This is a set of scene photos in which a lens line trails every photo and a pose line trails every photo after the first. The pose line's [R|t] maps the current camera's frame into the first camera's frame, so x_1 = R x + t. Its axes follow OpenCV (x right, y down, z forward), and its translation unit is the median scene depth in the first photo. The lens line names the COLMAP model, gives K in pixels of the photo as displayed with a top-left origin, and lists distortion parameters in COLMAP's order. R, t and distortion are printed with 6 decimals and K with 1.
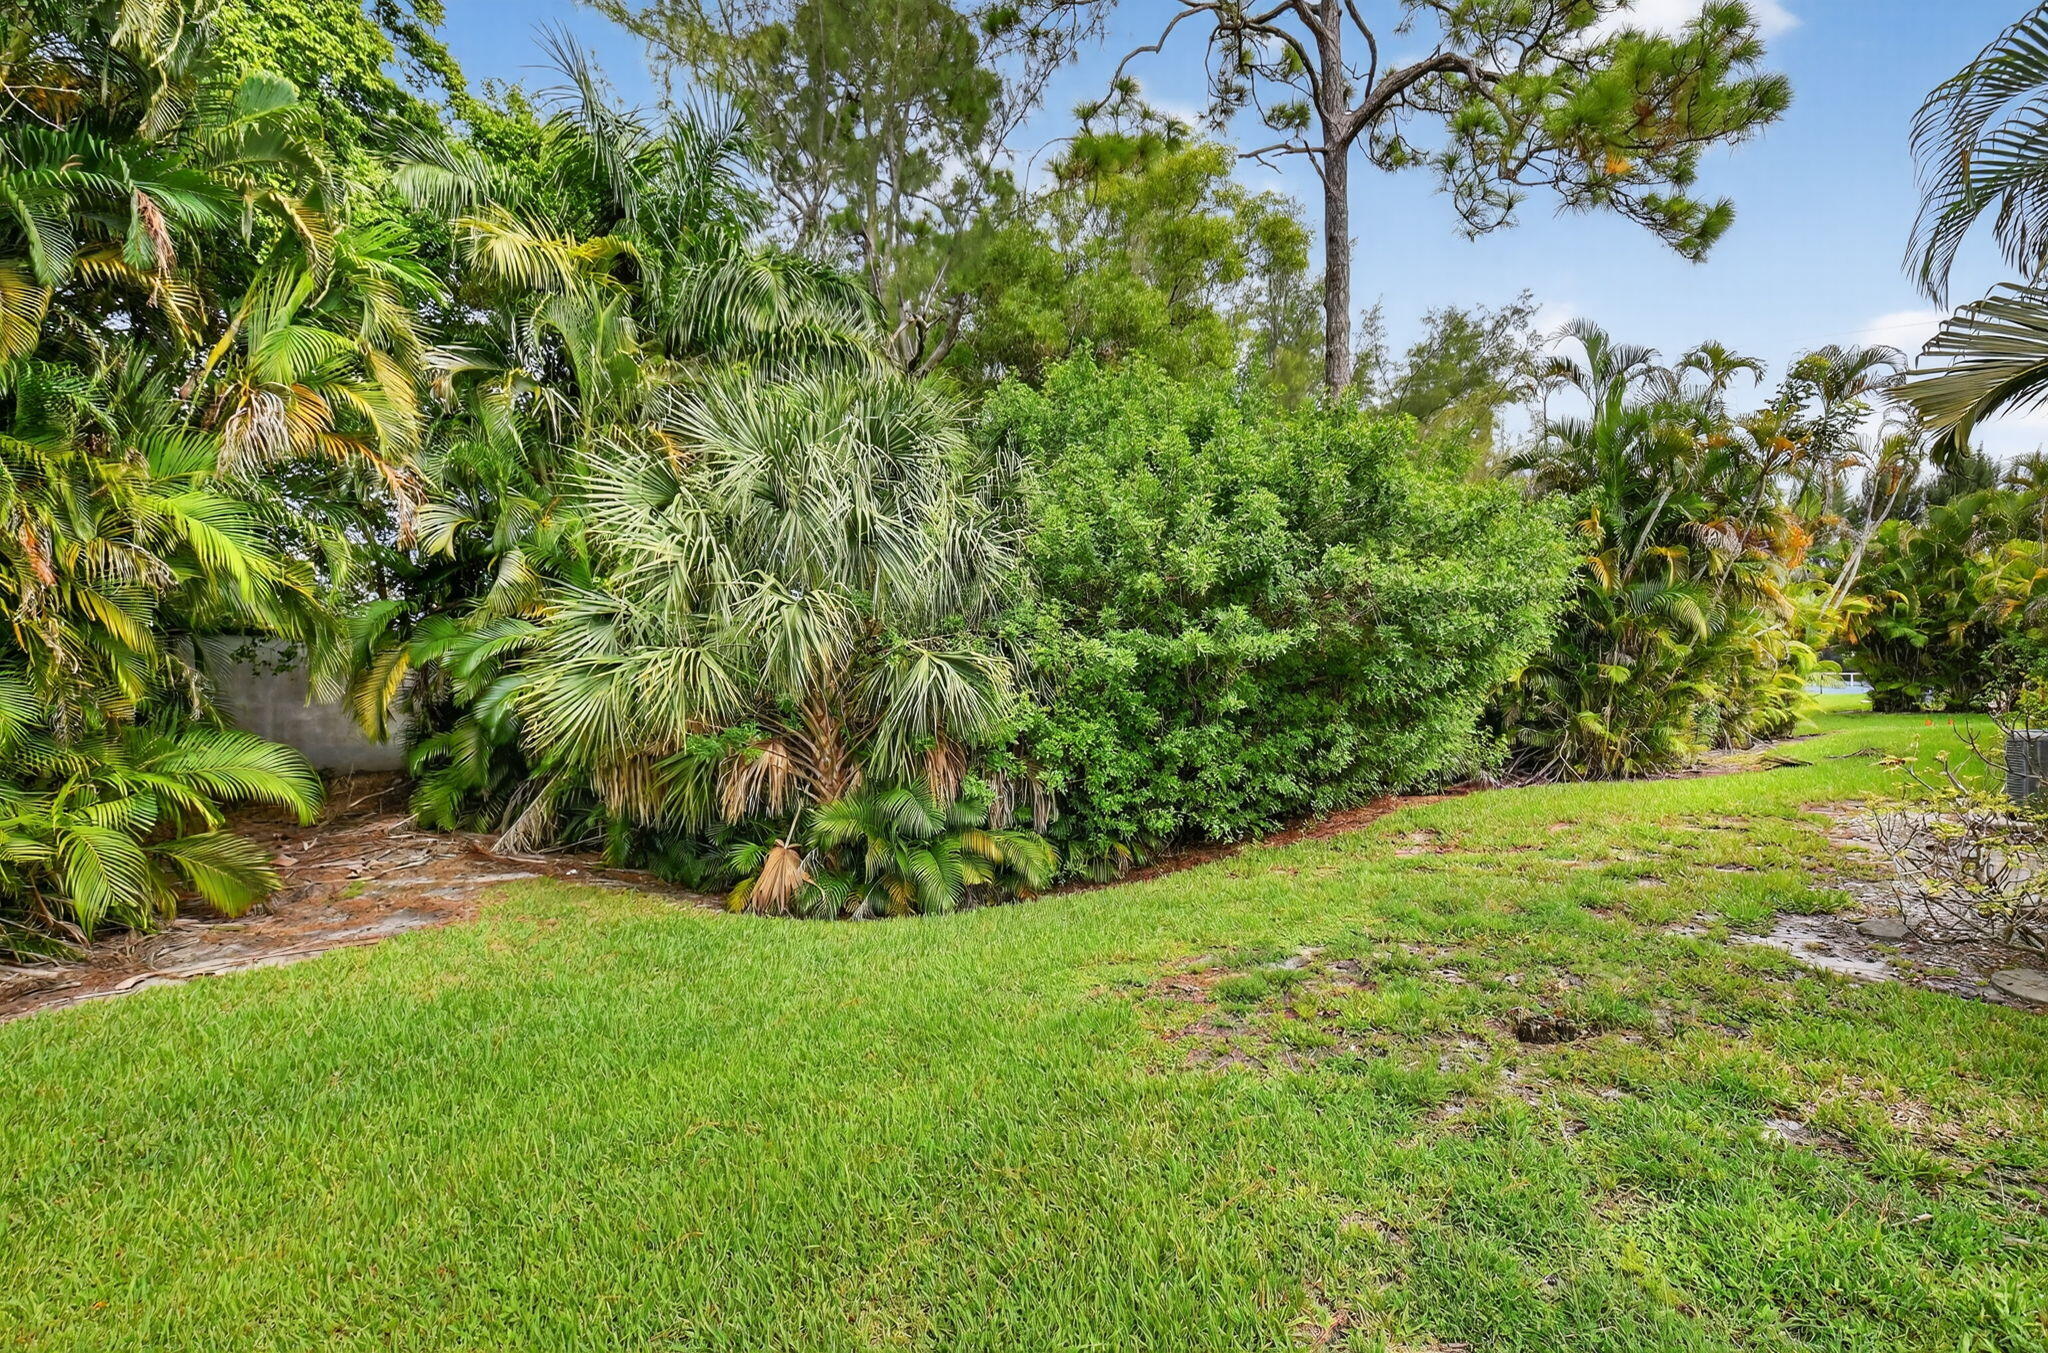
lens RADIAL K [[900.4, 0, 1032.4], [0, 900.4, 689.1], [0, 0, 1]] dist [0.001359, -0.017966]
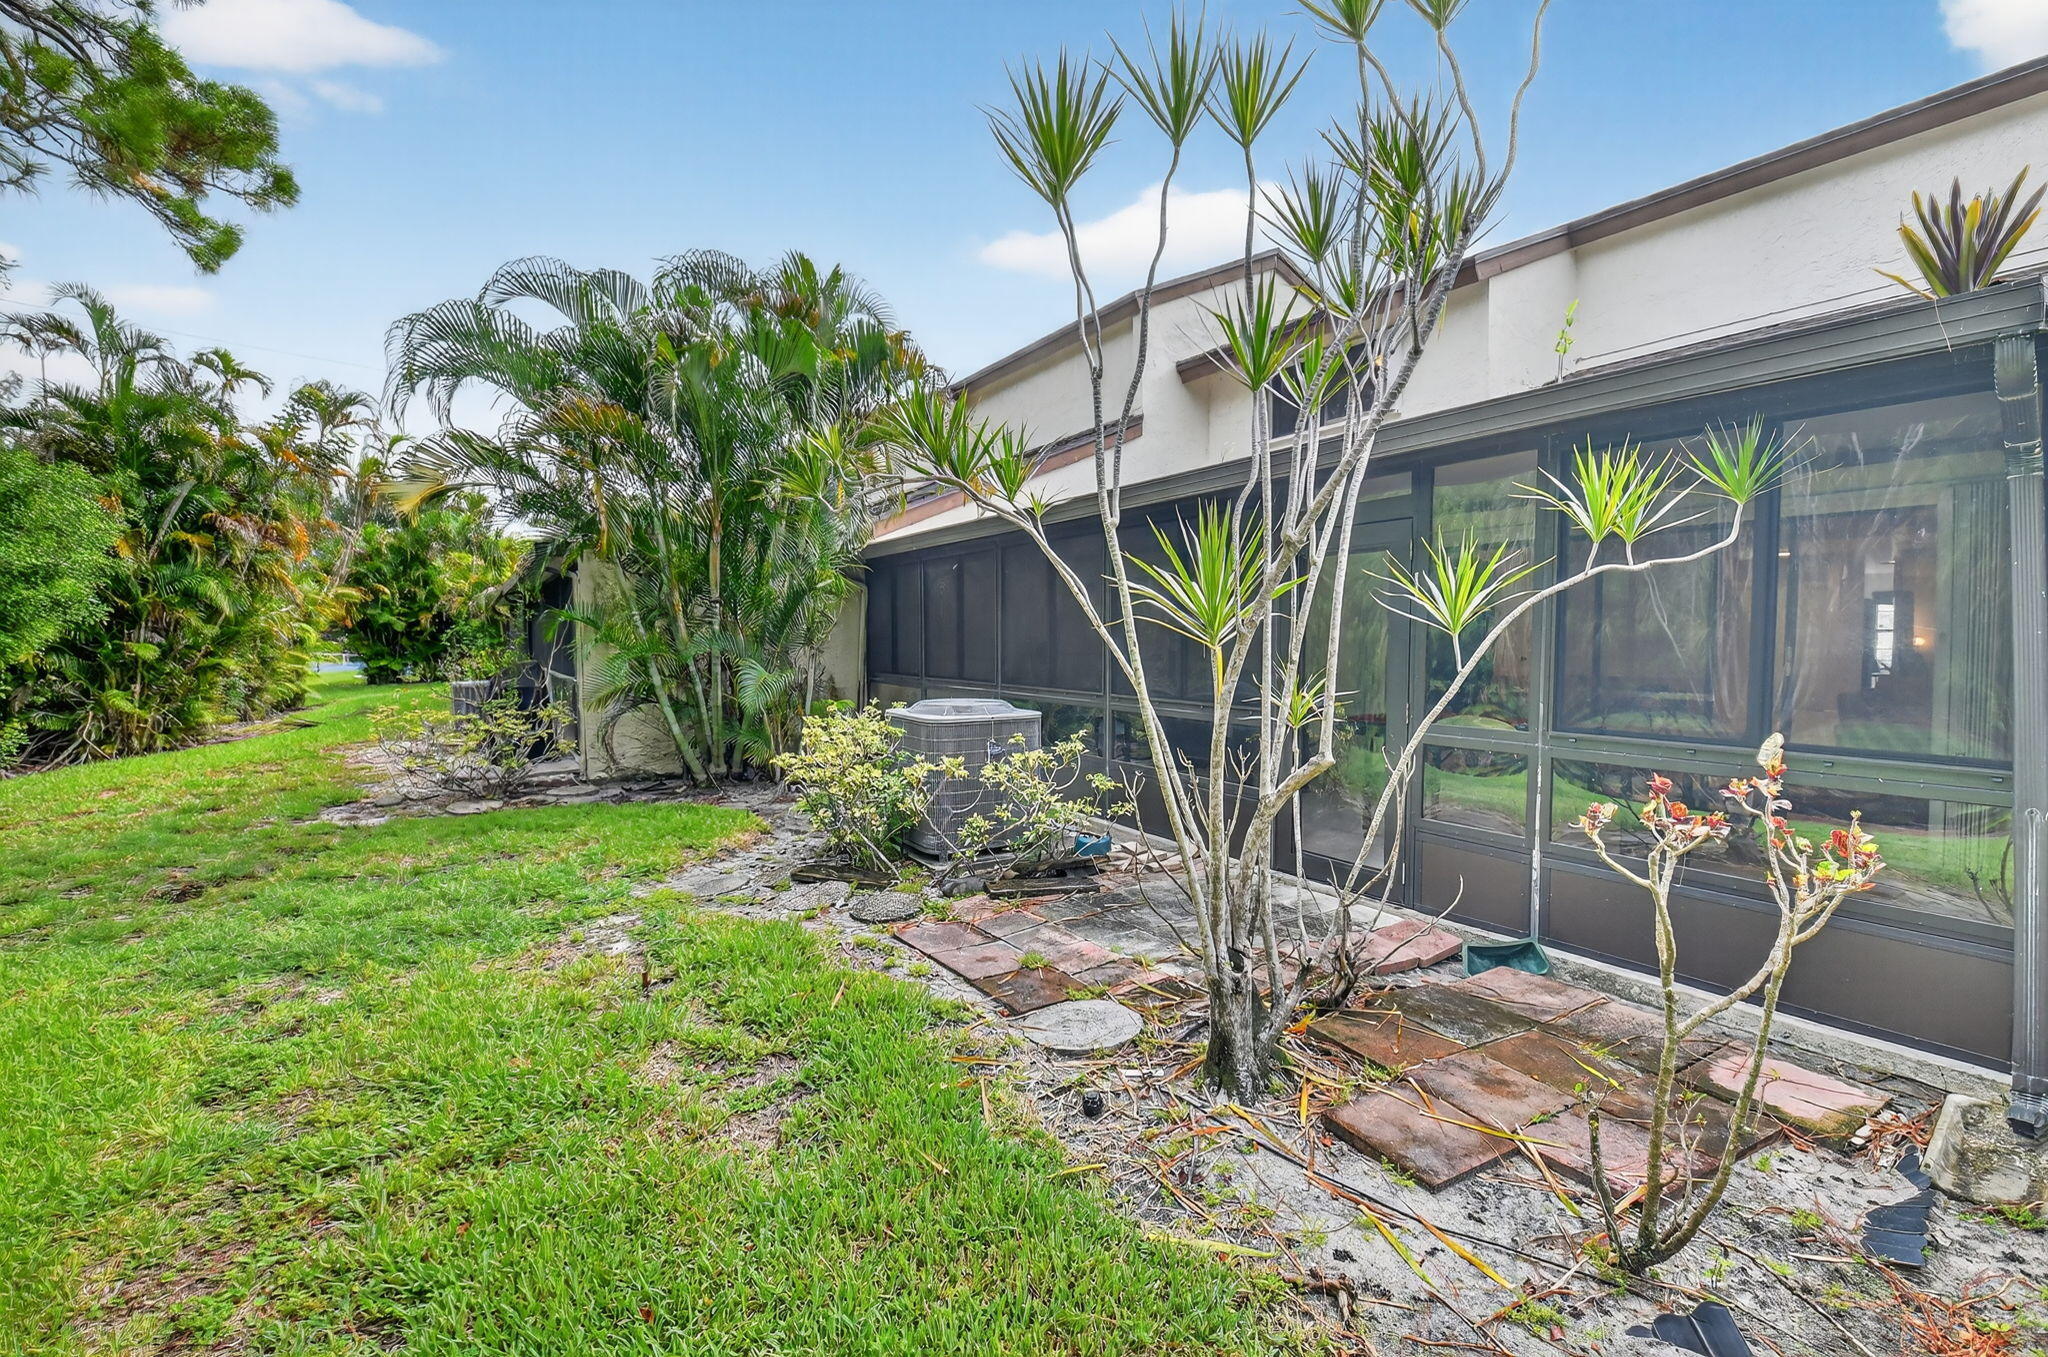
lens RADIAL K [[923.8, 0, 1026.0], [0, 923.8, 695.3], [0, 0, 1]] dist [0.000560, -0.015161]
pose [[0.185972, -0.050078, 0.981278, -0.175807], [0.026590, 0.998591, 0.045922, 0.011146], [-0.982195, 0.017552, 0.187042, -0.171041]]
